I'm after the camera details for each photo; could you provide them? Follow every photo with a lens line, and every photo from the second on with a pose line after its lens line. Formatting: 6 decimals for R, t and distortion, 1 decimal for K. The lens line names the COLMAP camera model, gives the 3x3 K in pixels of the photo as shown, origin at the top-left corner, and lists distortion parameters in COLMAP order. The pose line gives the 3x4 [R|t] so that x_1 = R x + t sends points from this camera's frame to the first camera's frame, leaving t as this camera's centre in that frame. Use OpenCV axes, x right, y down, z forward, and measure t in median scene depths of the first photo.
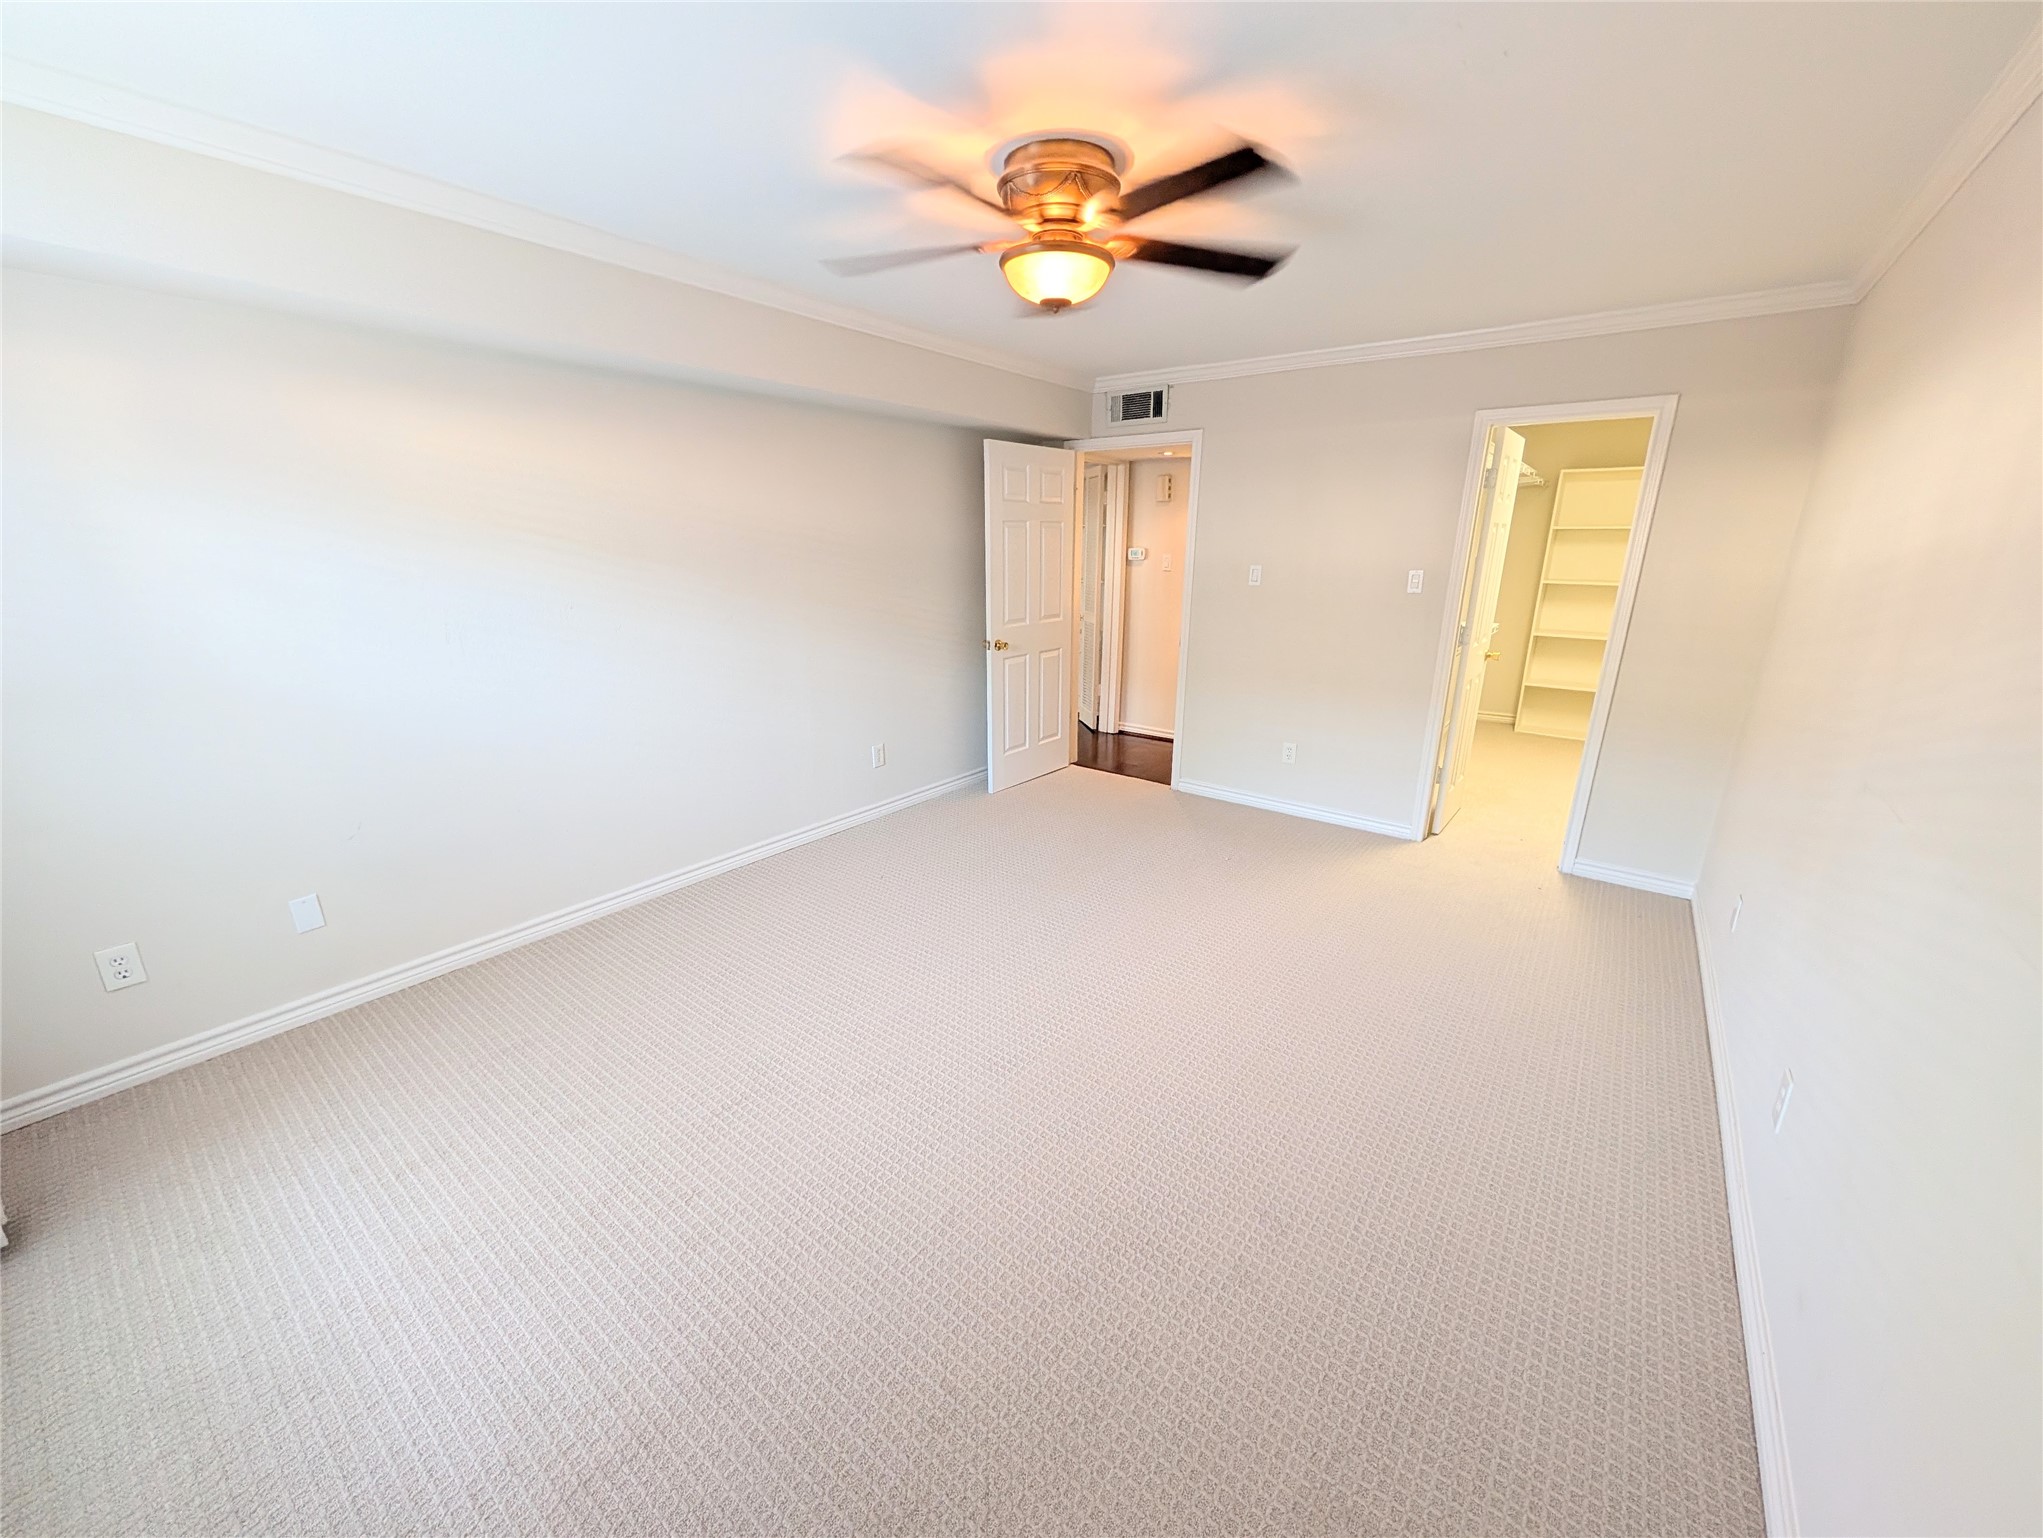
lens RADIAL K [[784.4, 0, 1015.6], [0, 784.4, 776.1], [0, 0, 1]] dist [-0.002072, -0.000101]
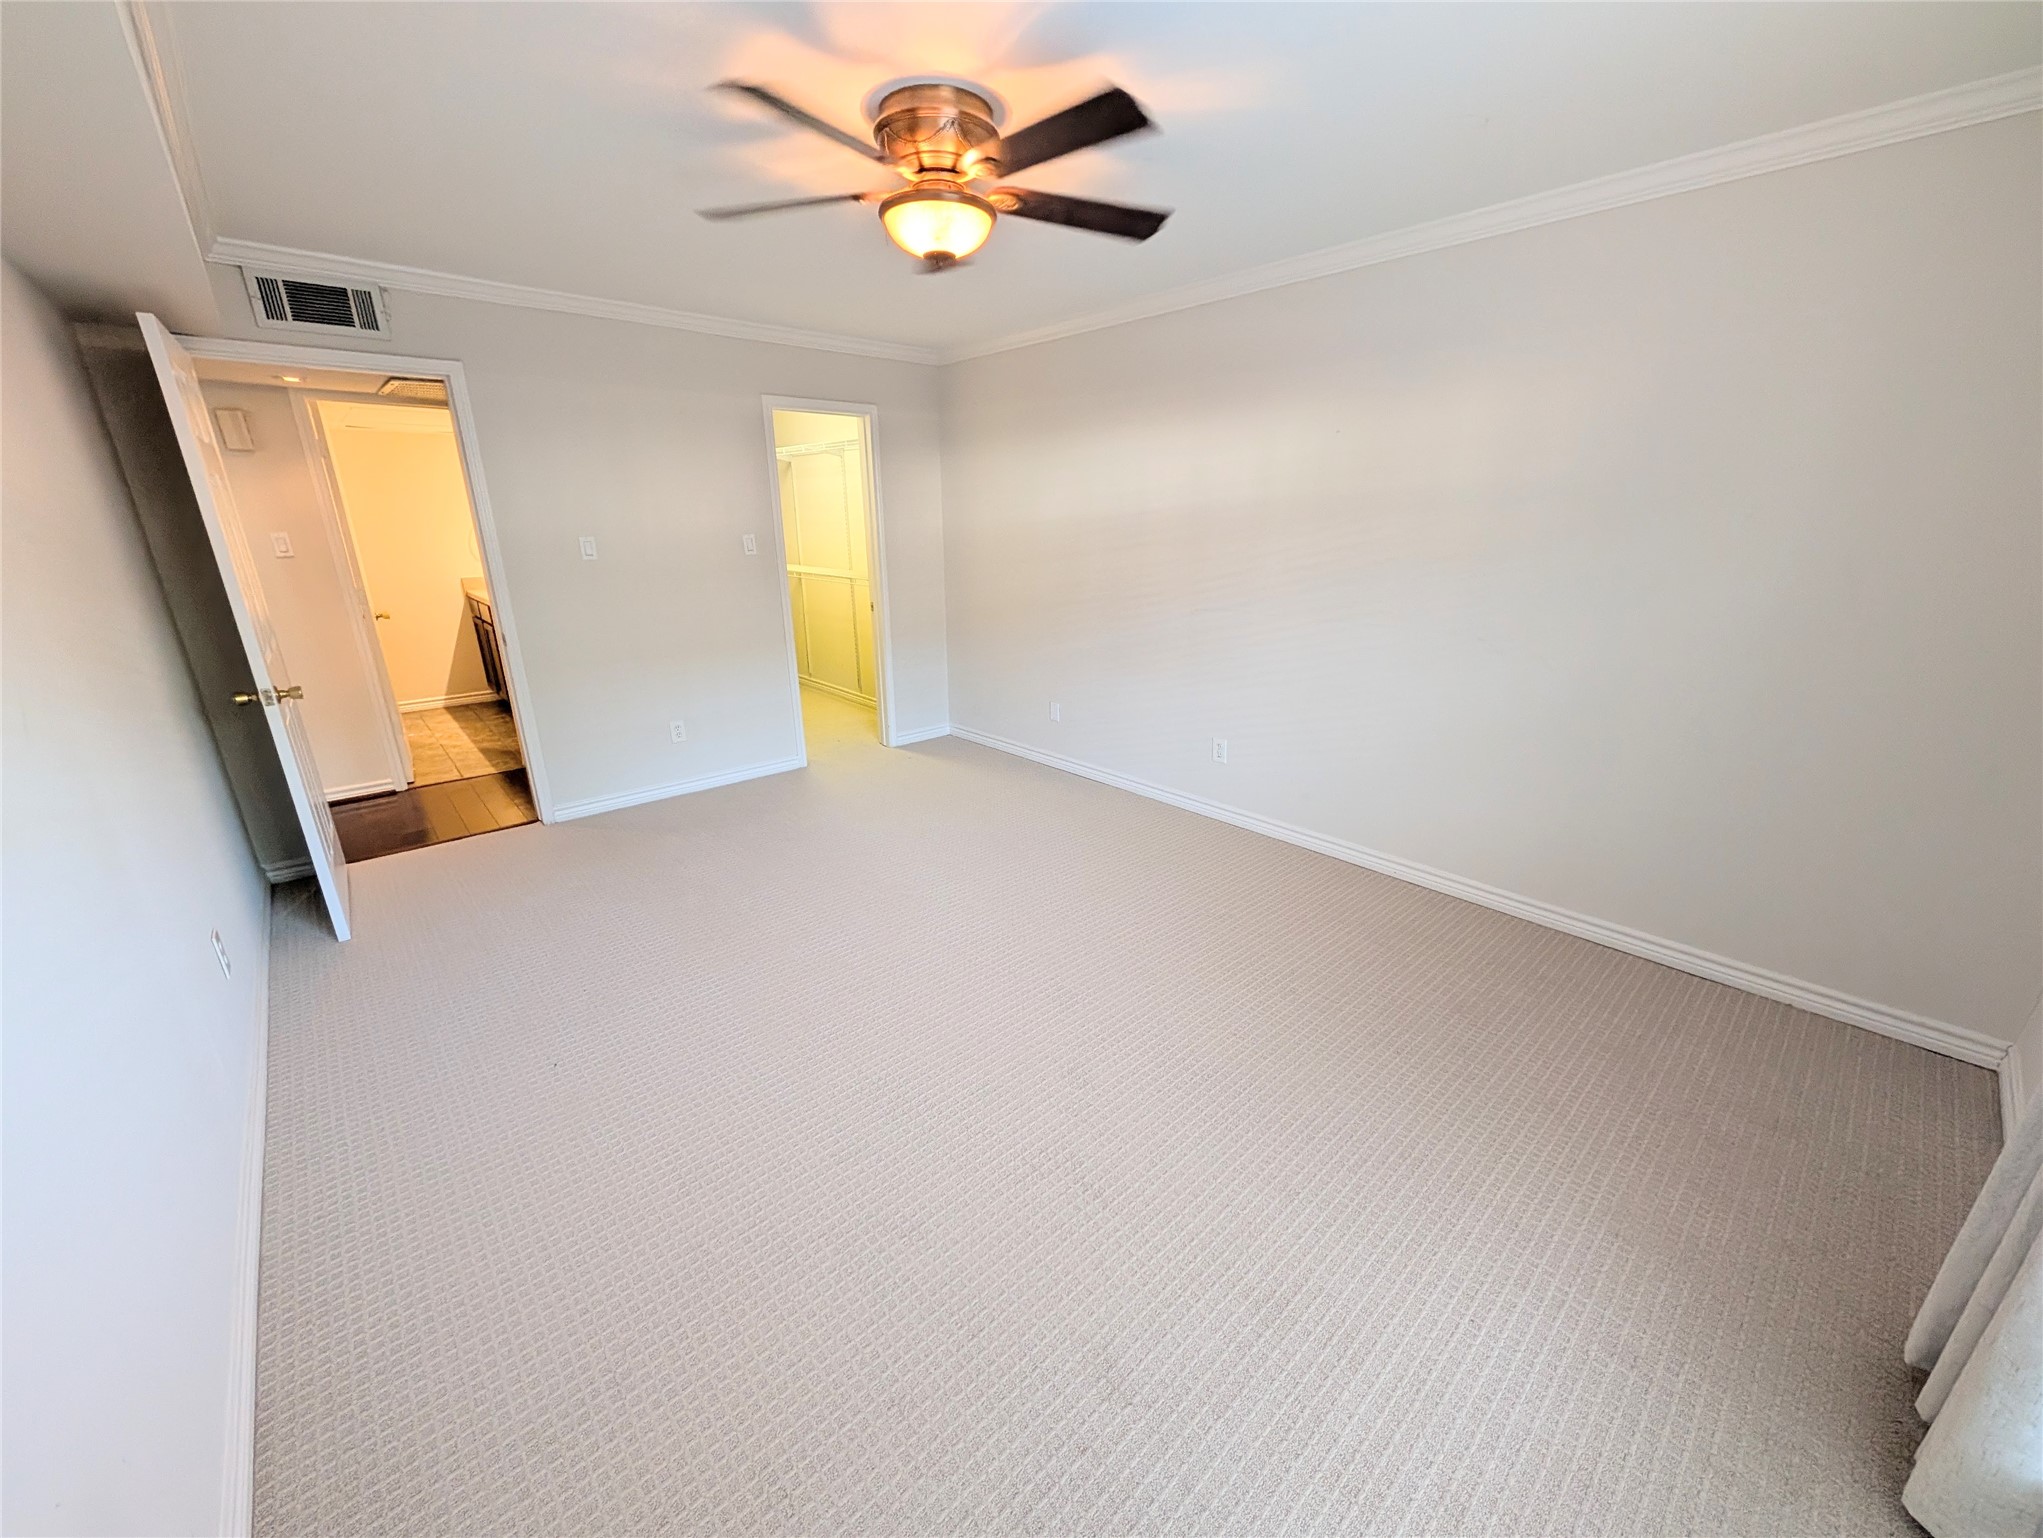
lens RADIAL K [[784.4, 0, 1015.6], [0, 784.4, 776.1], [0, 0, 1]] dist [-0.002072, -0.000101]
pose [[0.180642, -0.315883, 0.931443, -0.495223], [0.293967, 0.921074, 0.255356, -0.104033], [-0.938590, 0.227685, 0.259244, 0.380642]]
